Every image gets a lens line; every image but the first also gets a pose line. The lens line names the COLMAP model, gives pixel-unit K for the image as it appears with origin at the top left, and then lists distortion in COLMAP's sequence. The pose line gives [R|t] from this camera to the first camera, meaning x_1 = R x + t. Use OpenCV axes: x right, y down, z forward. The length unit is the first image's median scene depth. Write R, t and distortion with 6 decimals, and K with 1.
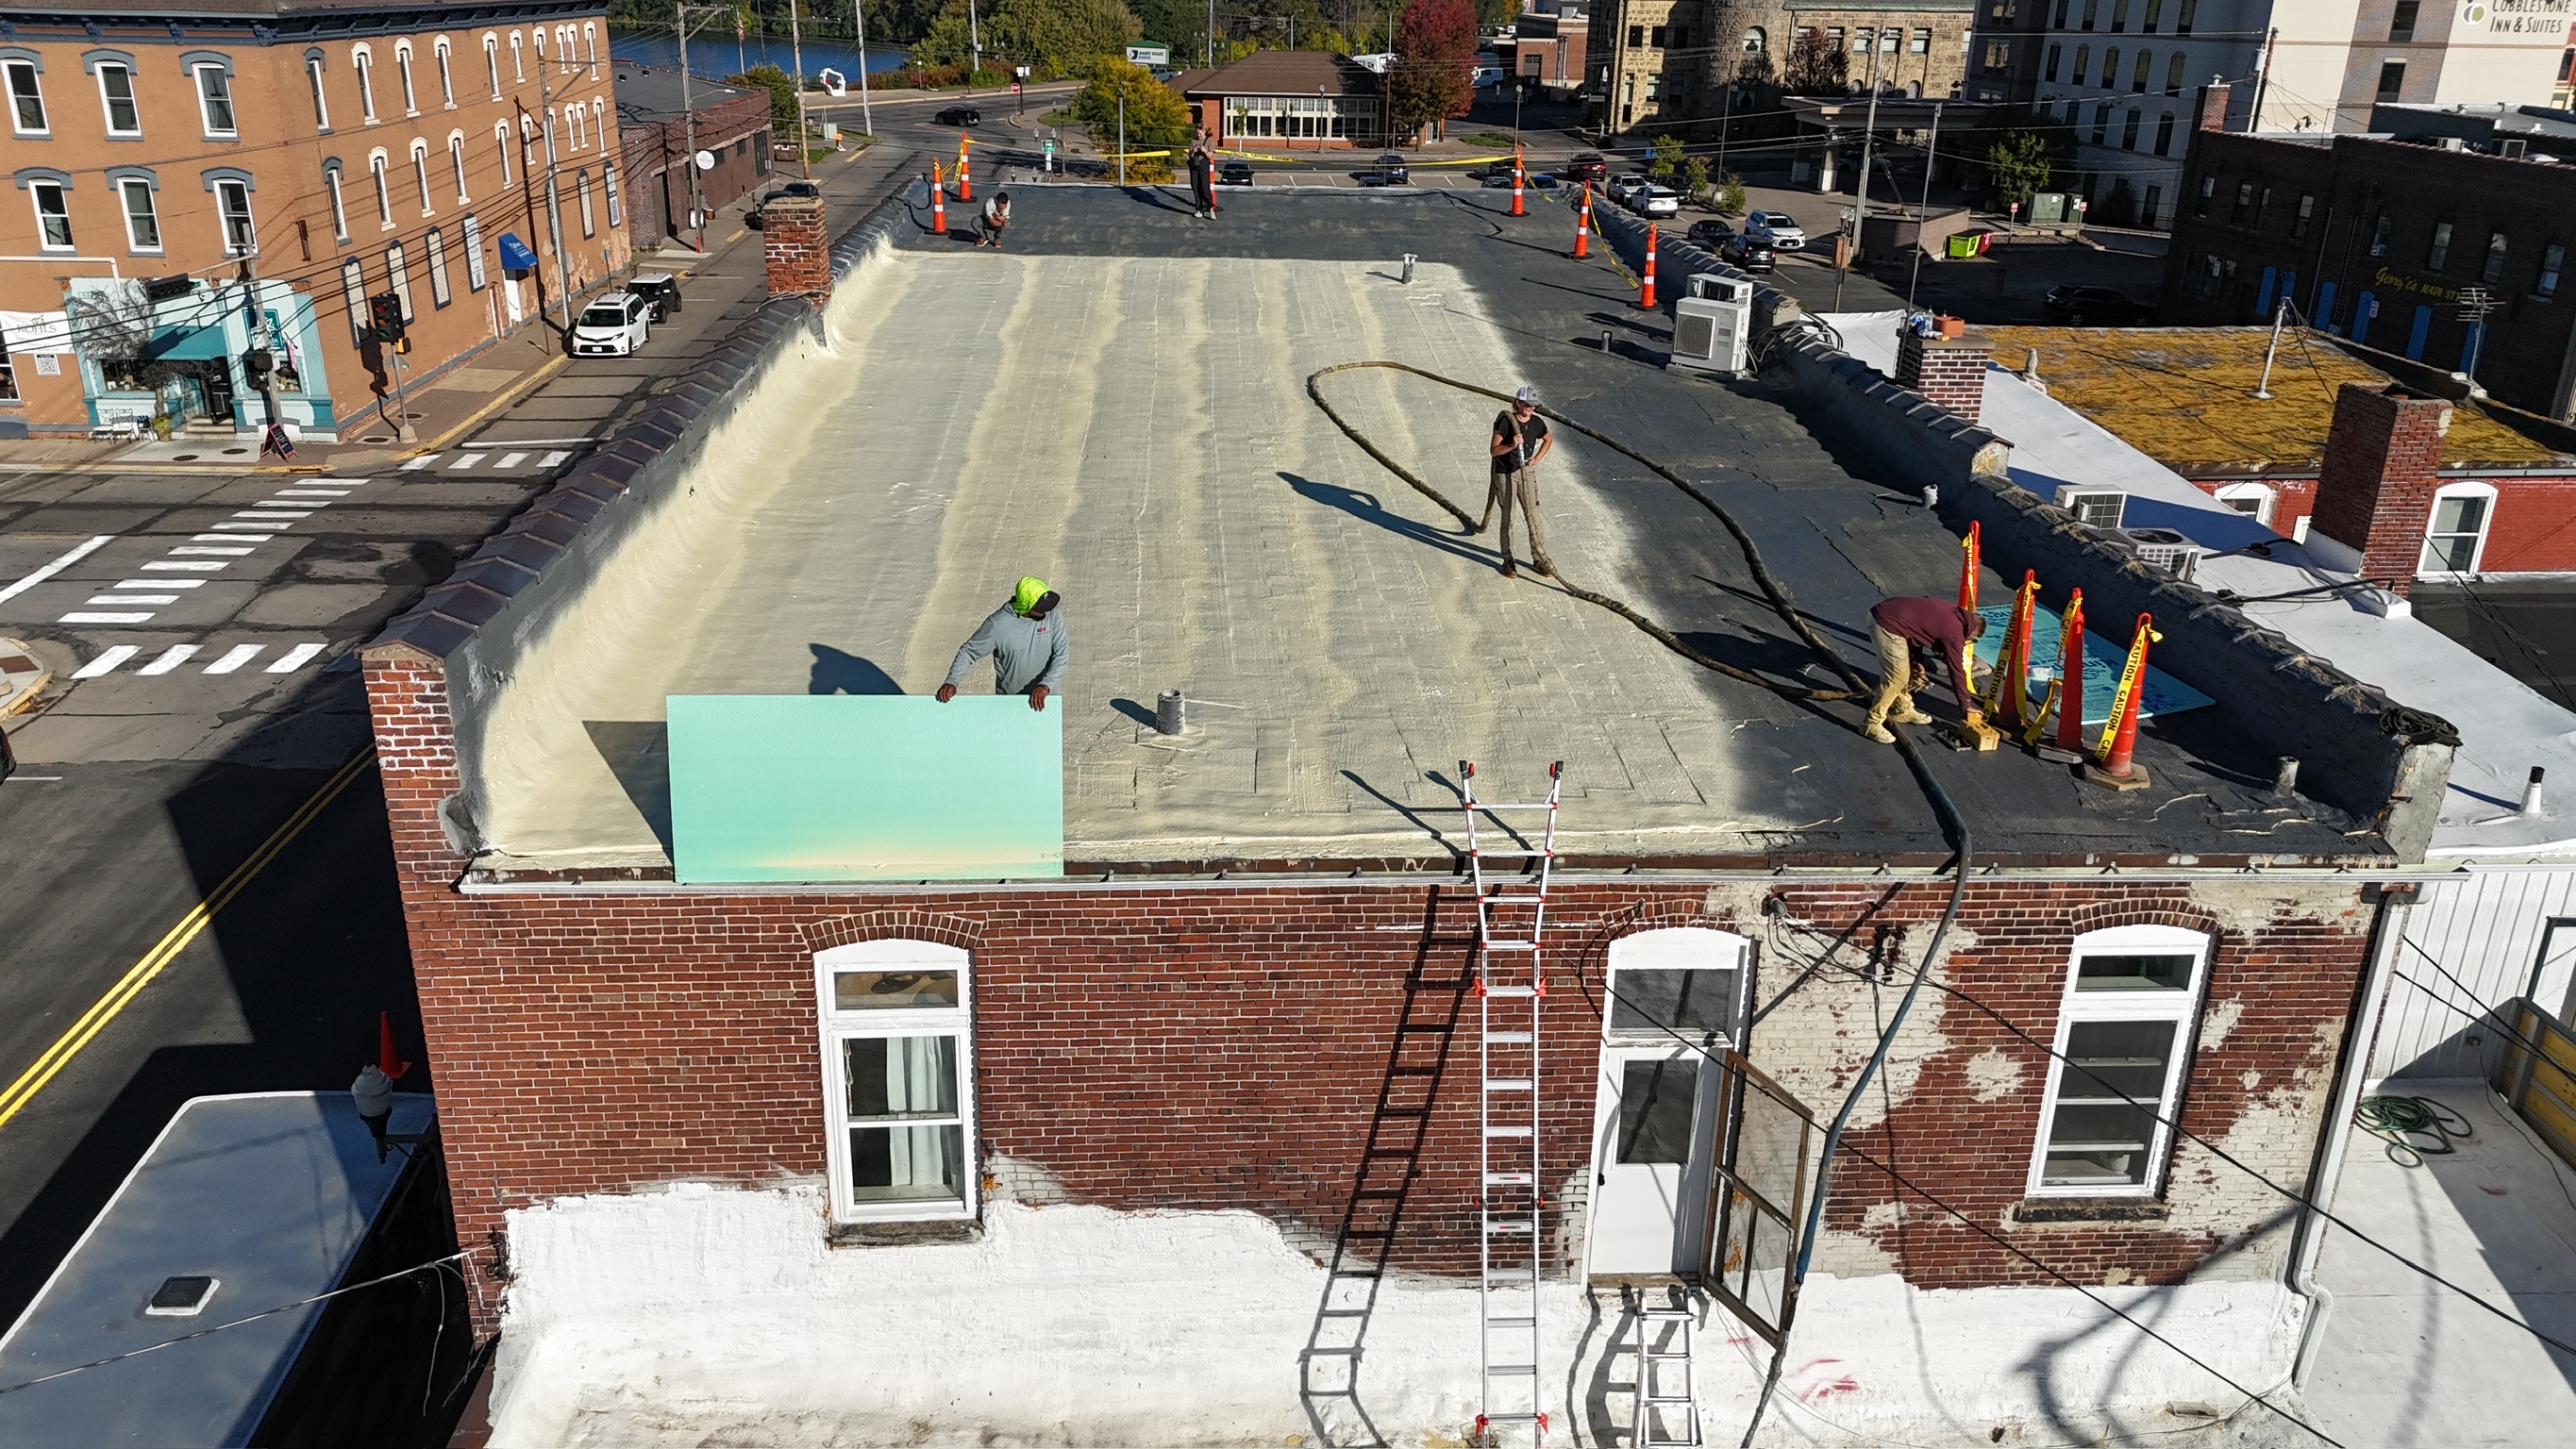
lens RADIAL K [[1874.8, 0, 1288.0], [0, 1874.8, 724.5], [0, 0, 1]] dist [0.061730, -0.061023]
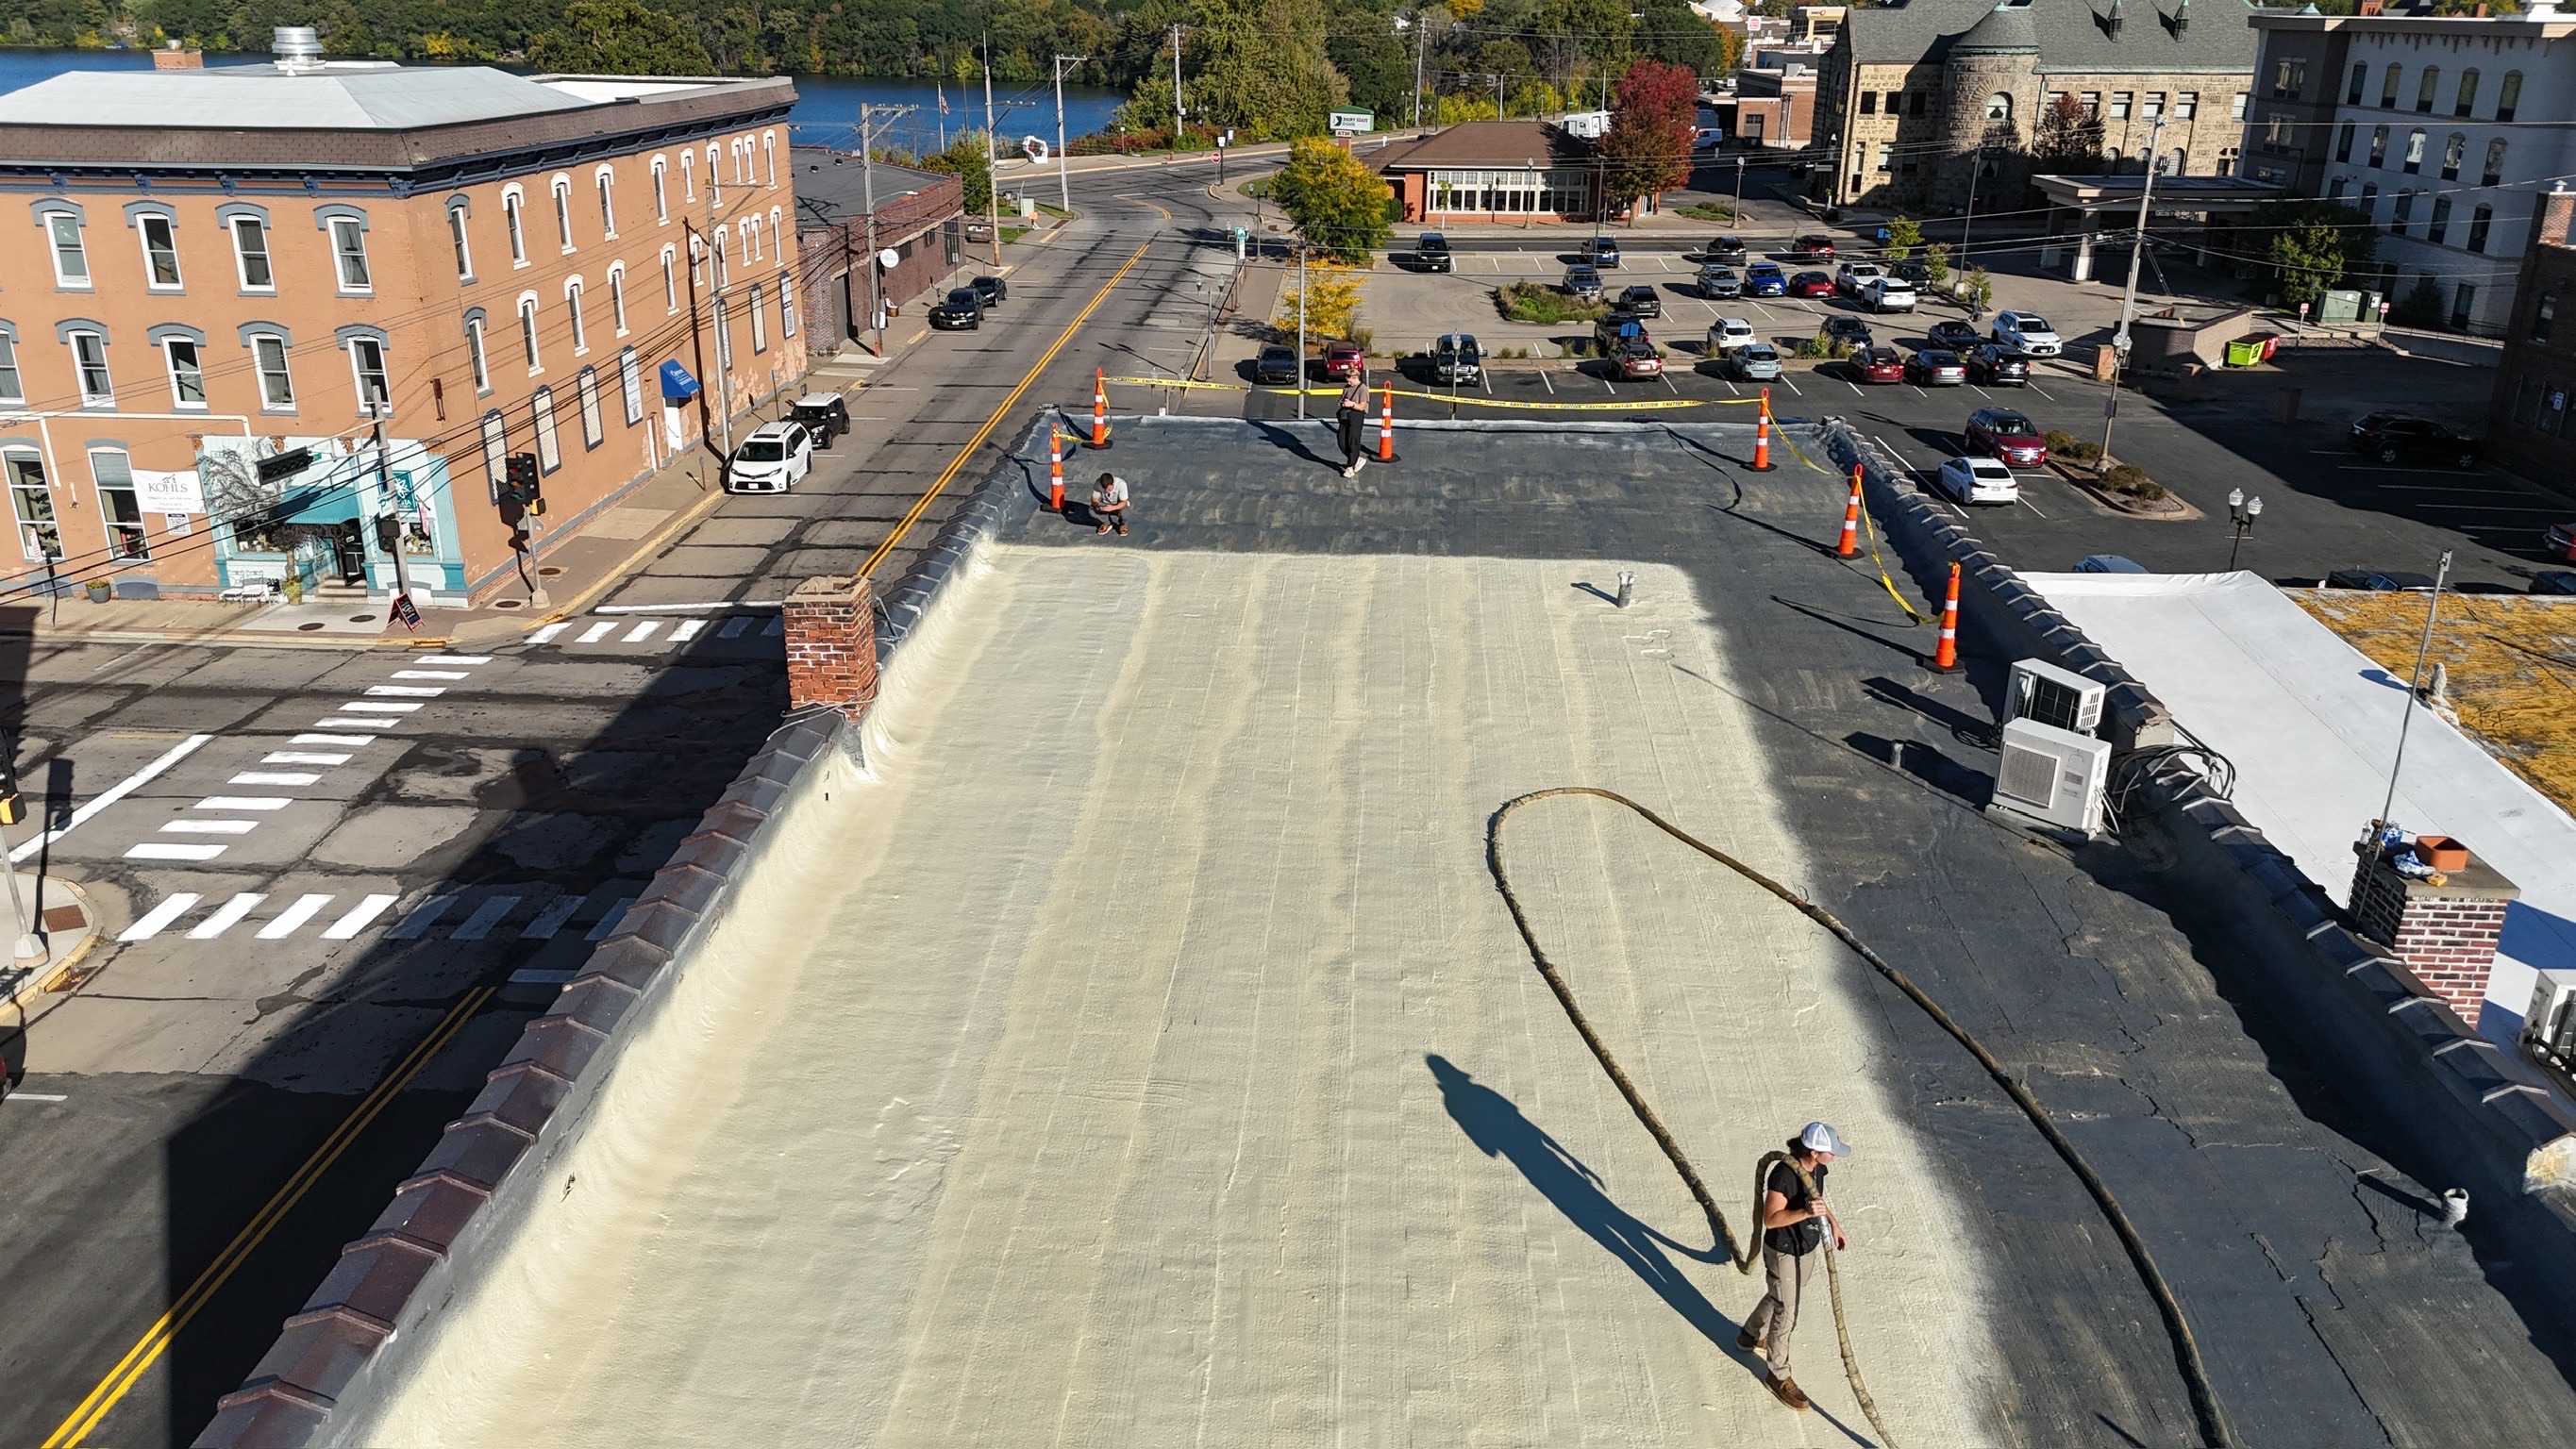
lens RADIAL K [[1874.8, 0, 1288.0], [0, 1874.8, 724.5], [0, 0, 1]] dist [0.061730, -0.061023]
pose [[0.994430, 0.027345, -0.101794, 0.002447], [-0.028991, 0.999471, -0.014717, -0.090263], [0.101338, 0.017586, 0.994697, 0.107450]]
